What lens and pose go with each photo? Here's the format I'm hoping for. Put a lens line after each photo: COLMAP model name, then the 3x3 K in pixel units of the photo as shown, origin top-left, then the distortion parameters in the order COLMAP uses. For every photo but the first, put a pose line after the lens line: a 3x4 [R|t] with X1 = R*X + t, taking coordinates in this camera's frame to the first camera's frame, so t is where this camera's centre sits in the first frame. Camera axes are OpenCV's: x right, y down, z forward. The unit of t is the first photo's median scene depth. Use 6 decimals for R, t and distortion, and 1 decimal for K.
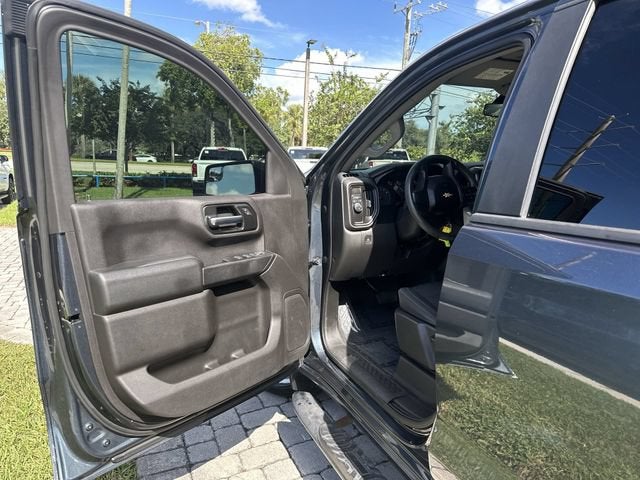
lens RADIAL K [[448.8, 0, 321.9], [0, 448.8, 236.6], [0, 0, 1]] dist [0.042287, -0.053719]
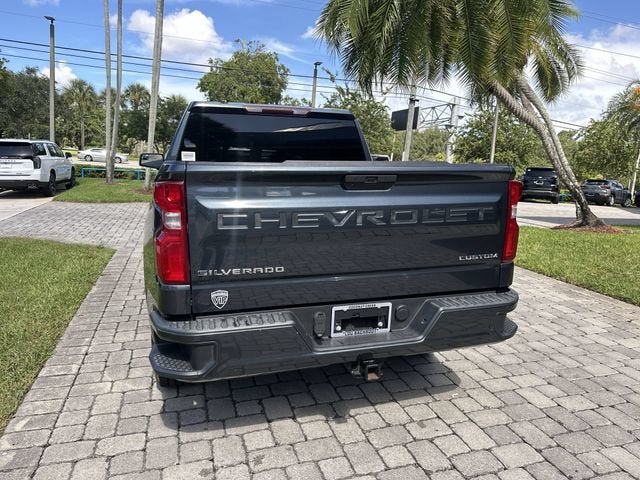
lens RADIAL K [[448.8, 0, 321.9], [0, 448.8, 236.6], [0, 0, 1]] dist [0.042287, -0.053719]
pose [[0.994398, 0.038772, -0.098333, 0.083734], [-0.039970, 0.999148, -0.010248, 0.023797], [0.097852, 0.014120, 0.995101, -0.116901]]
